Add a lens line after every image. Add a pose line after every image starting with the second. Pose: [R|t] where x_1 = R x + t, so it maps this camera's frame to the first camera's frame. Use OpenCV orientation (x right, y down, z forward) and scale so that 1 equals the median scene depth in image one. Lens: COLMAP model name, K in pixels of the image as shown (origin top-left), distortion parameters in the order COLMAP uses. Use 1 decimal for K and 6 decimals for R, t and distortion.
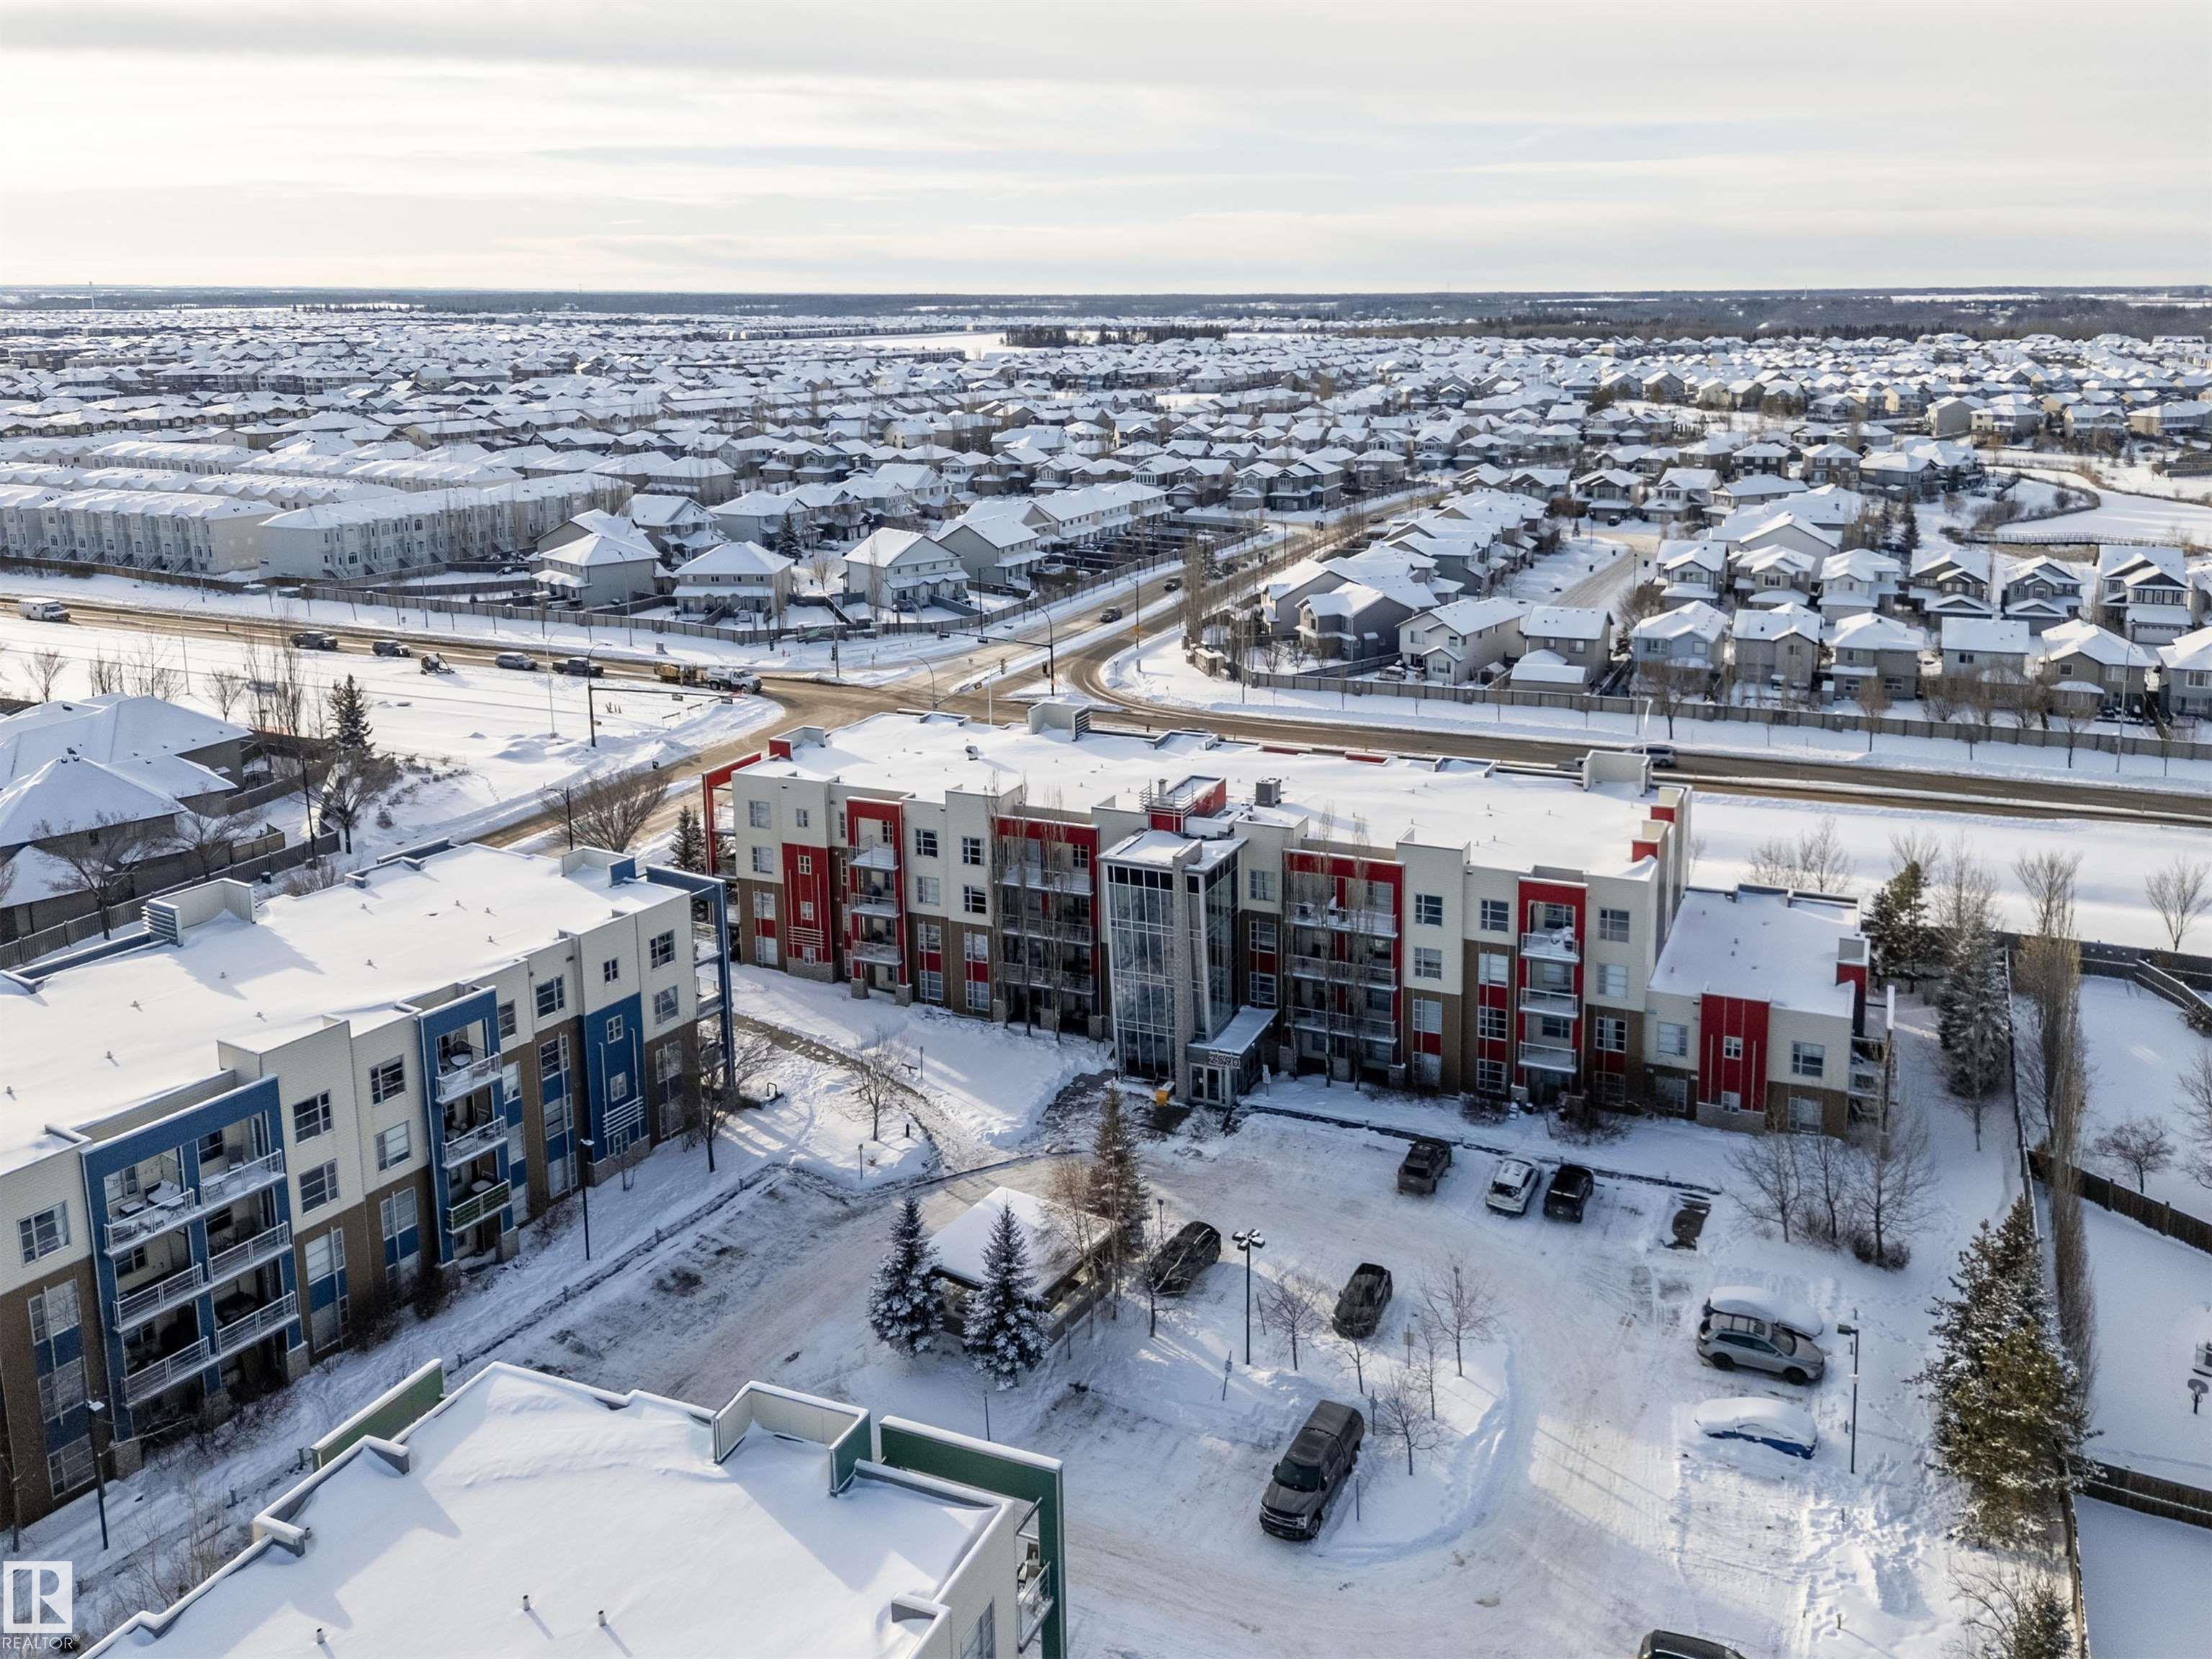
lens RADIAL K [[1797.2, 0, 1098.4], [0, 1797.2, 829.1], [0, 0, 1]] dist [0.143845, -0.194650]
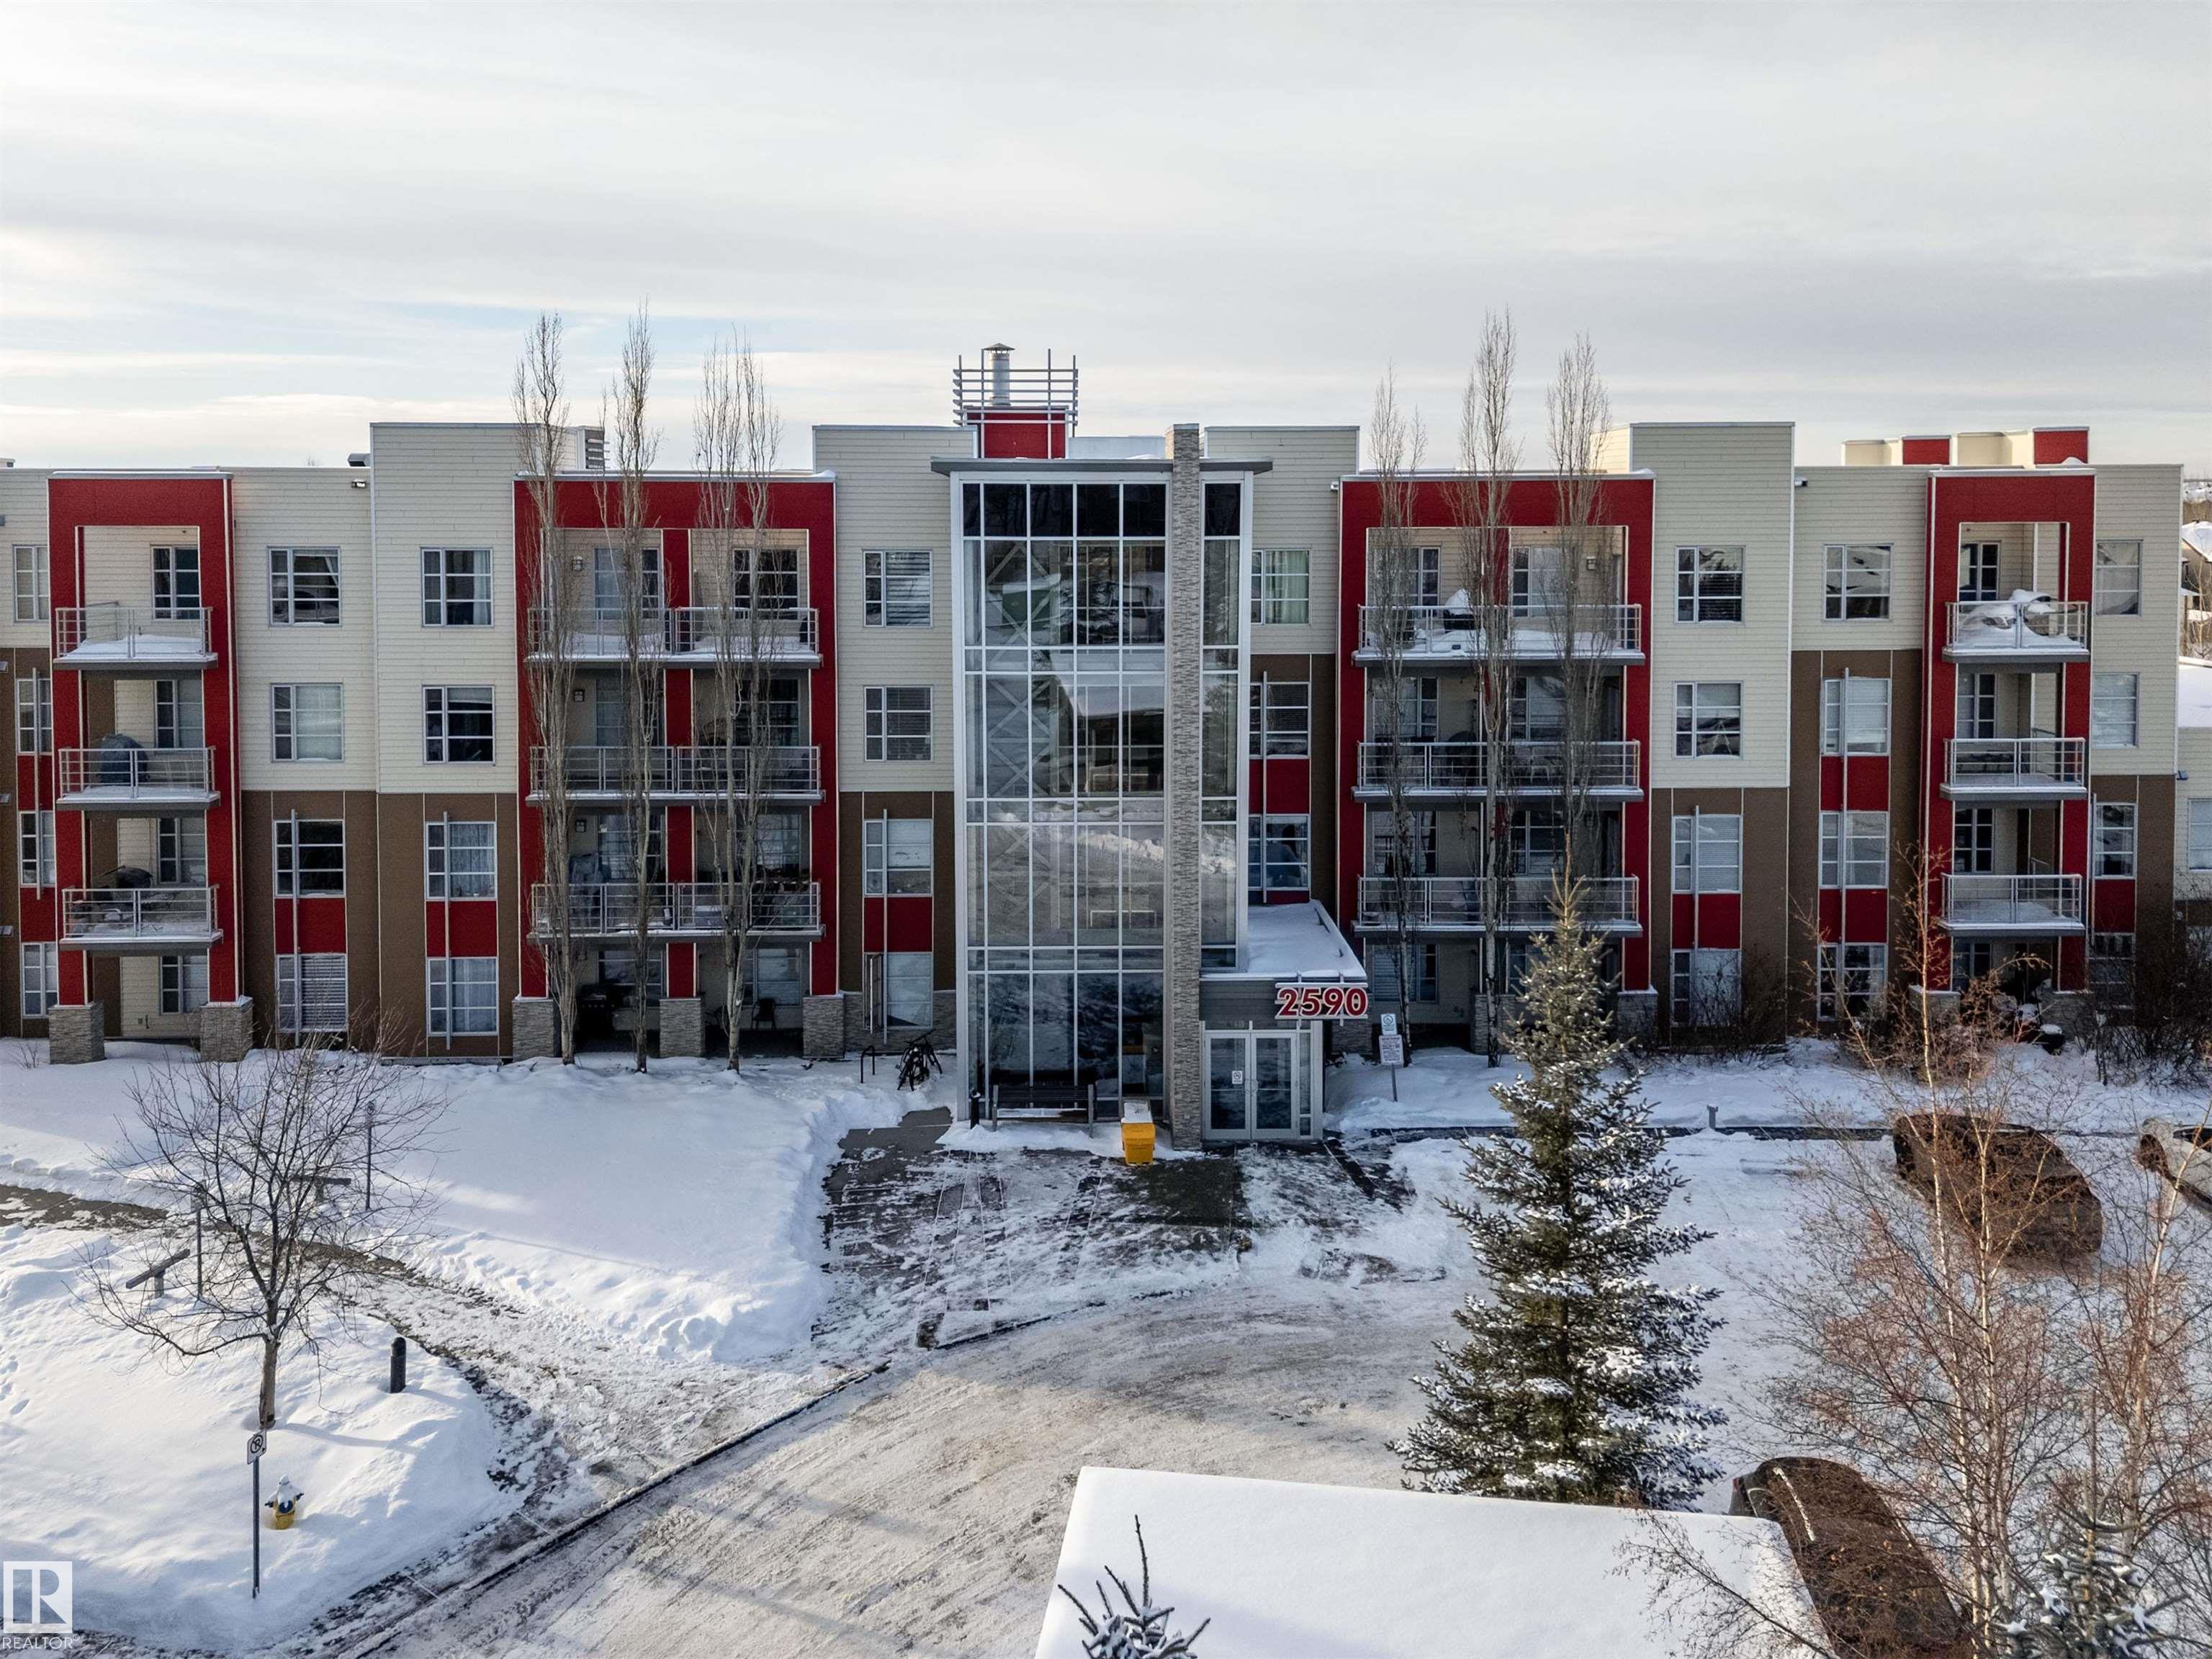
lens RADIAL K [[1851.9, 0, 1106.9], [0, 1851.9, 677.0], [0, 0, 1]] dist [0.051943, 0.001301]
pose [[0.901016, -0.021085, 0.433273, -0.116345], [0.107137, 0.978692, -0.175169, 0.113082], [-0.420348, 0.204249, 0.884076, 0.612008]]
